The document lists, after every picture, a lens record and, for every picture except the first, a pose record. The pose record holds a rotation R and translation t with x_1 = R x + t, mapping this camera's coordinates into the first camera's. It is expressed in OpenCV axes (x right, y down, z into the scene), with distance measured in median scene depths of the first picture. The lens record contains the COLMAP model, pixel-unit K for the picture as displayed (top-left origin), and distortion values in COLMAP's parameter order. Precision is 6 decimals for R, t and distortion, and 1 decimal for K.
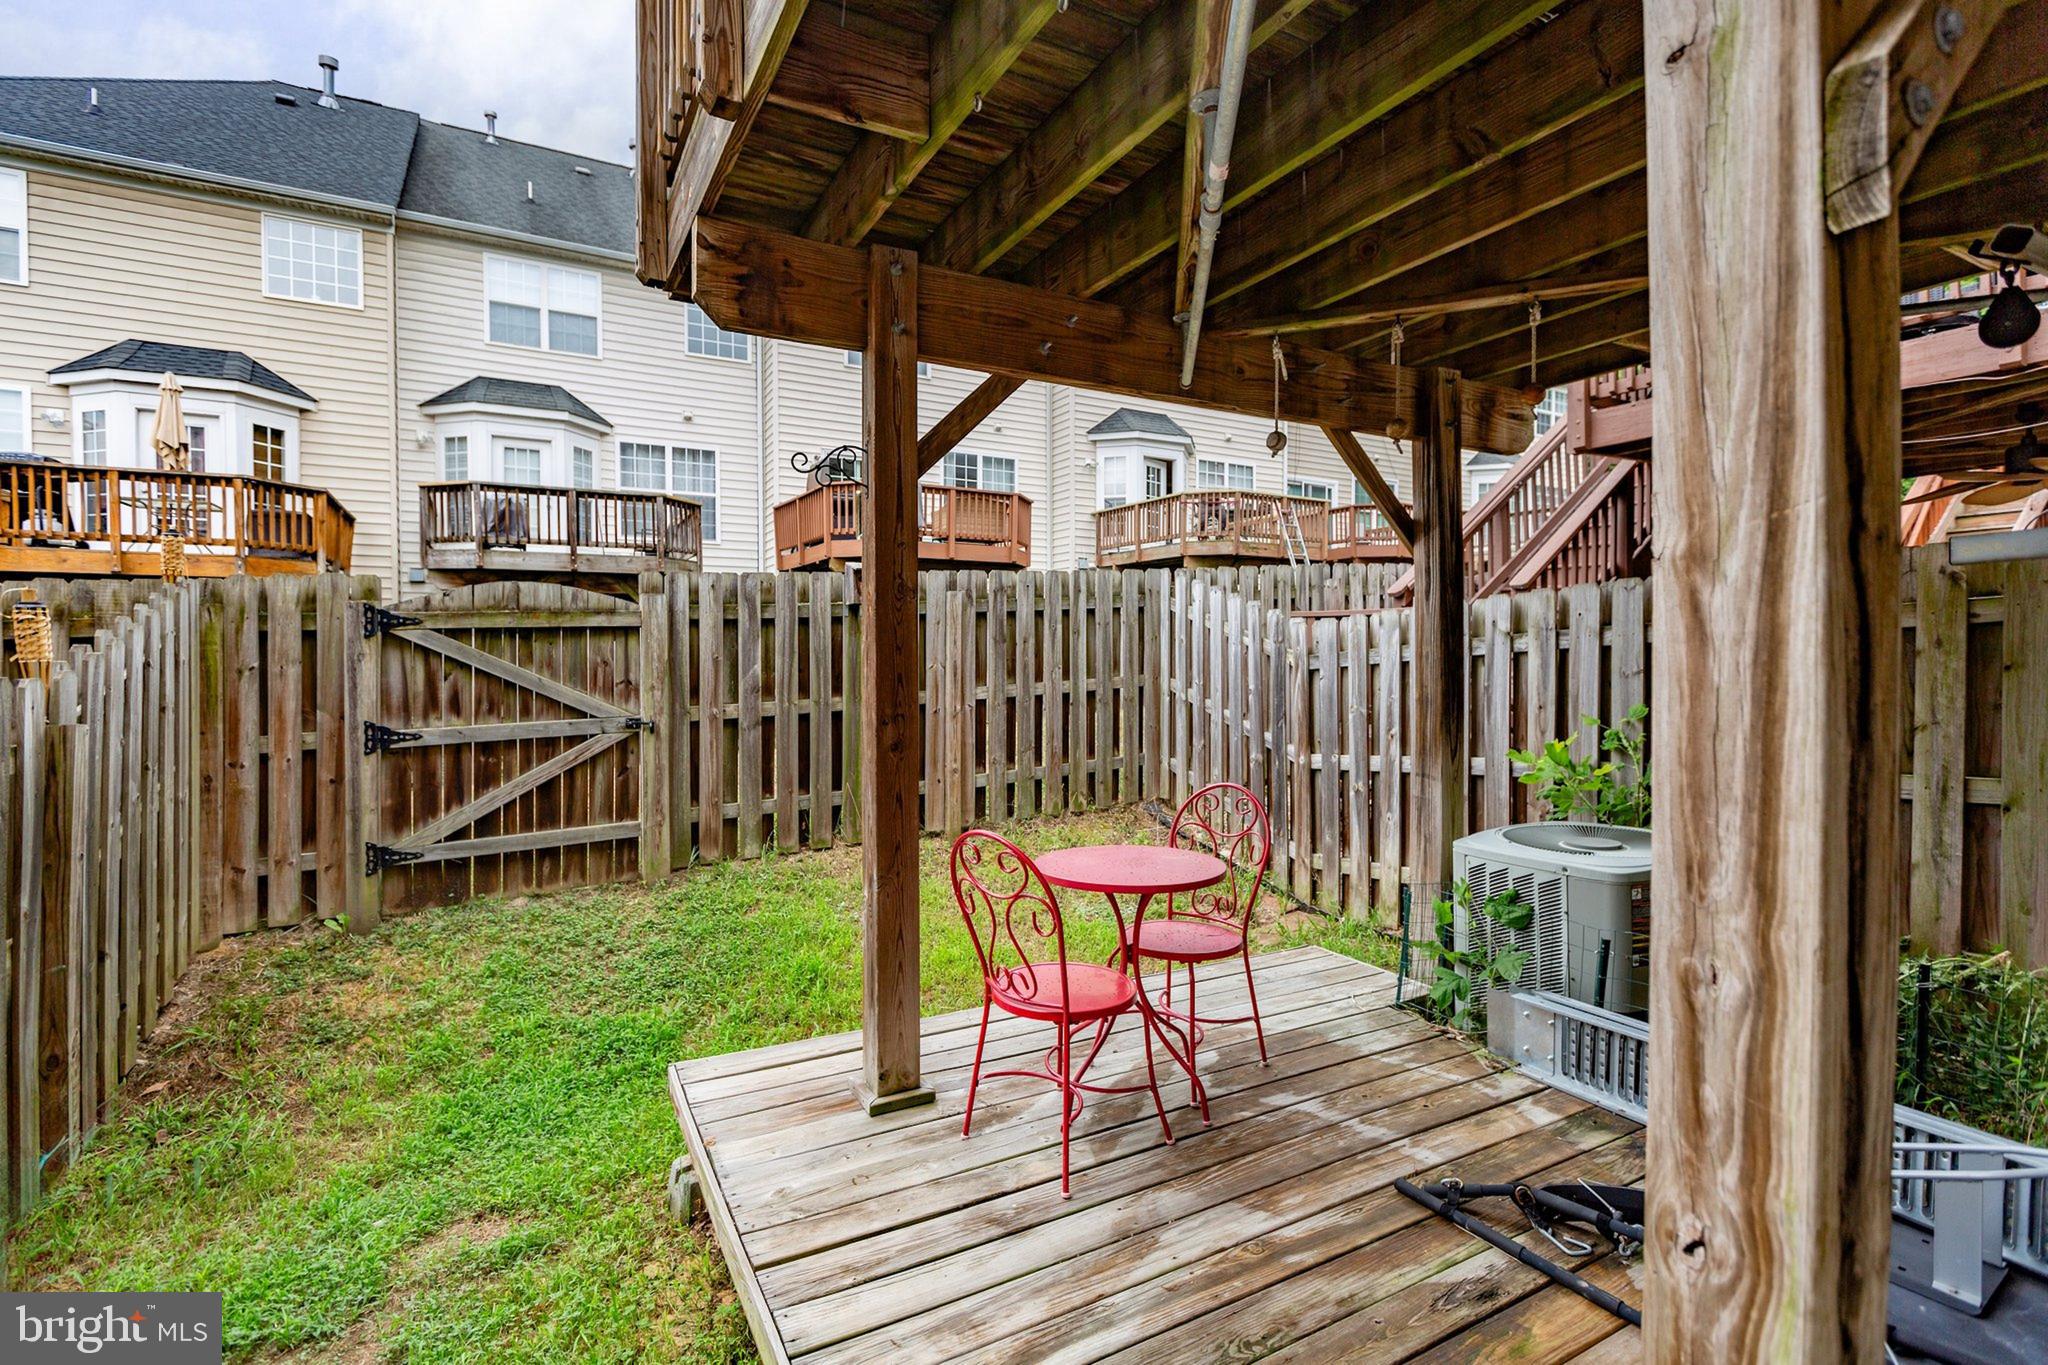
lens RADIAL K [[955.9, 0, 1011.7], [0, 955.9, 639.3], [0, 0, 1]] dist [-0.000132, -0.000029]
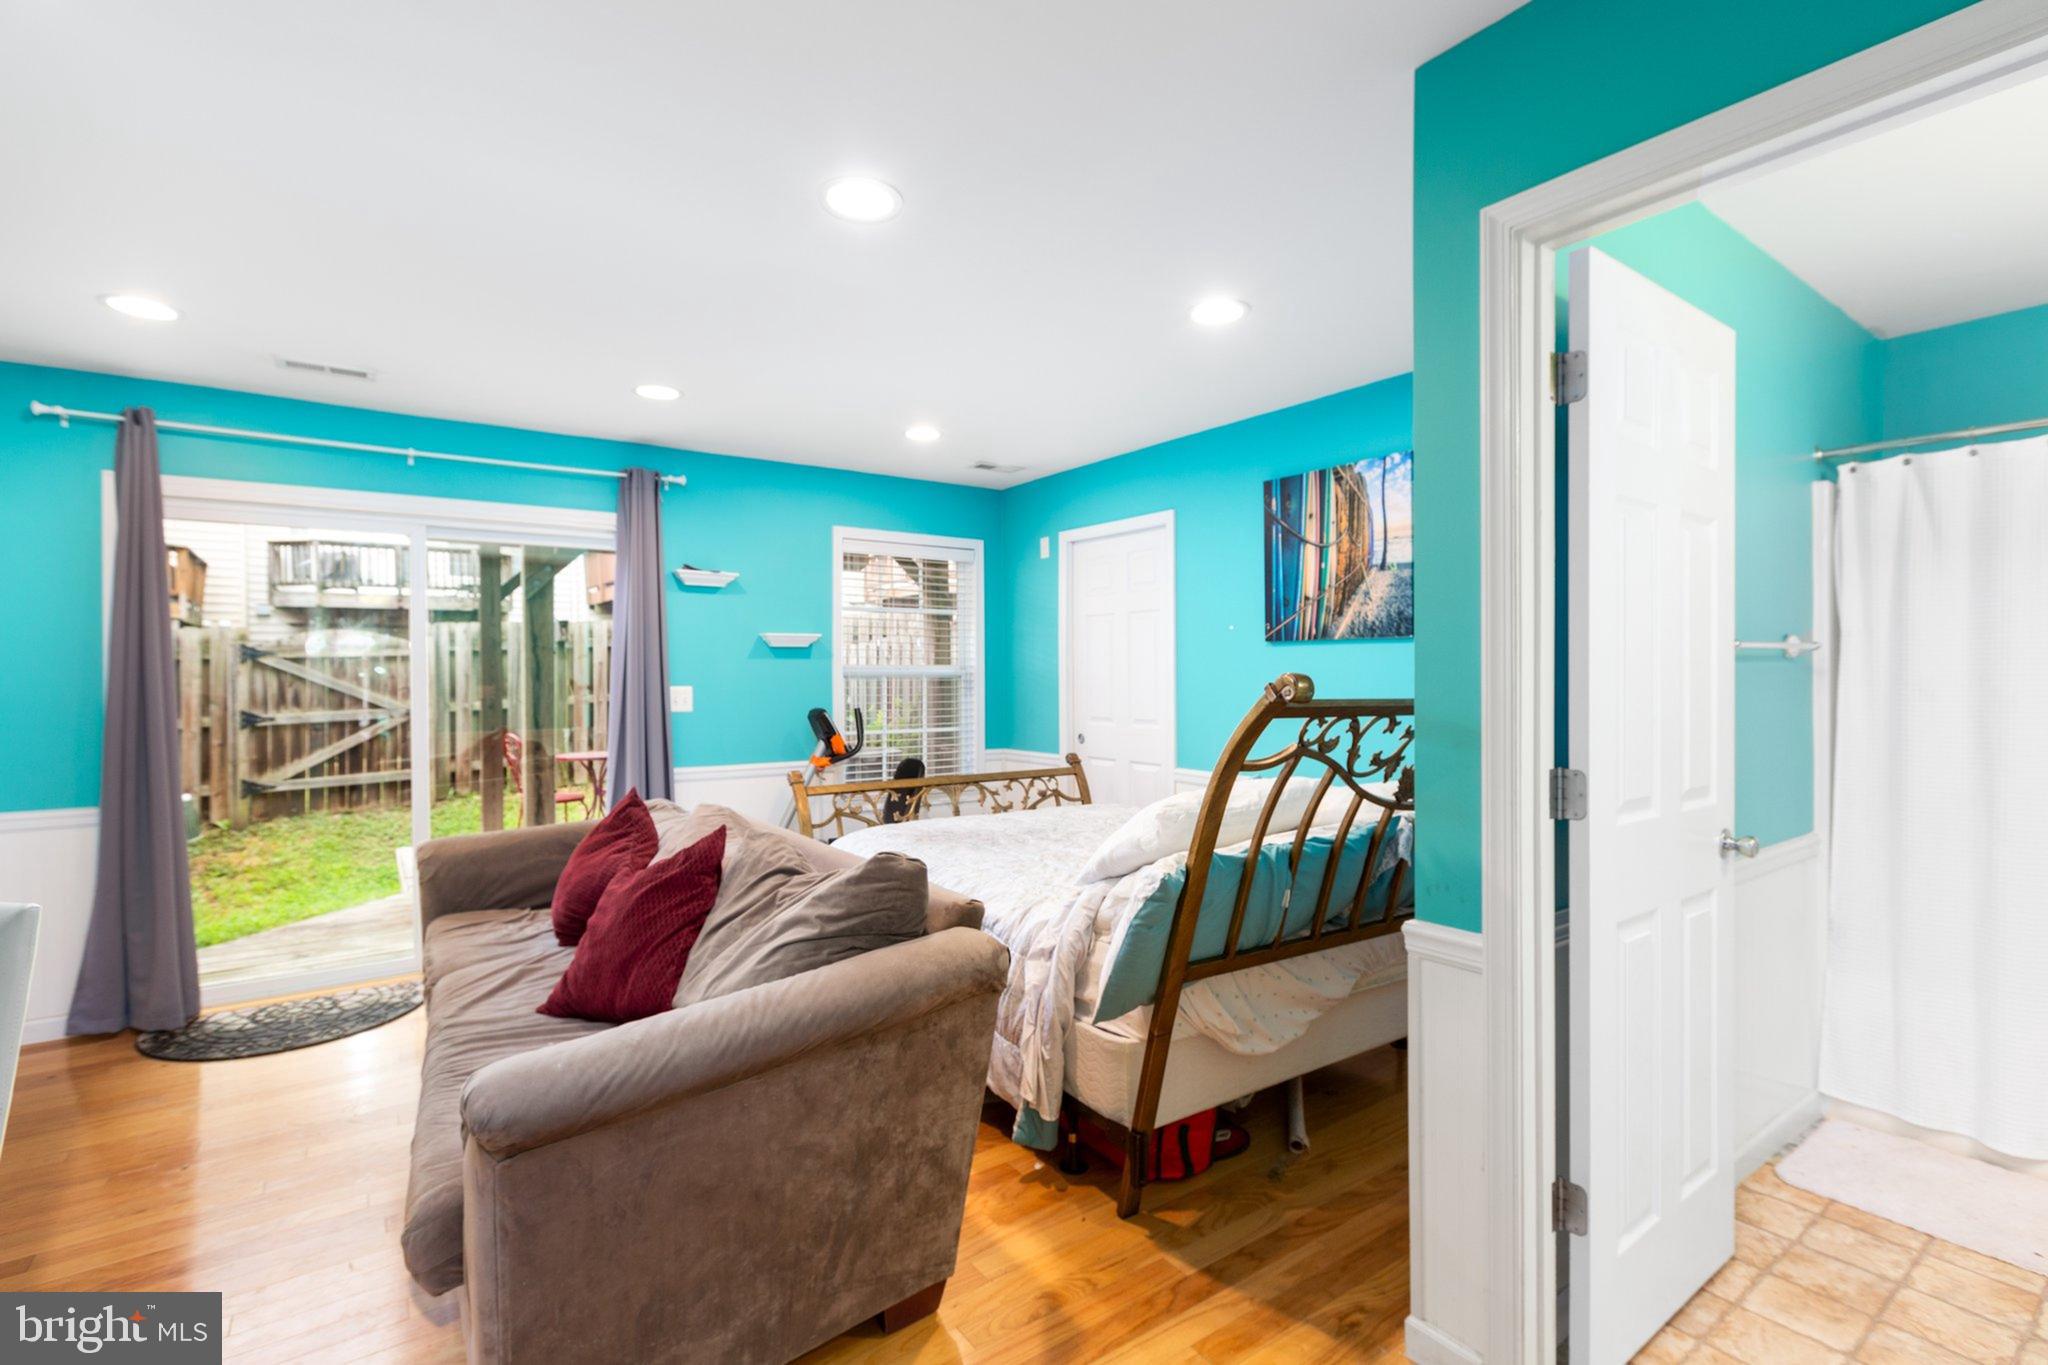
lens RADIAL K [[927.1, 0, 1022.0], [0, 927.1, 650.4], [0, 0, 1]] dist [-0.000792, -0.000515]
pose [[0.990740, -0.002850, 0.135740, 0.202749], [0.003871, 0.999966, -0.007257, -0.002902], [-0.135714, 0.007715, 0.990718, -0.346704]]
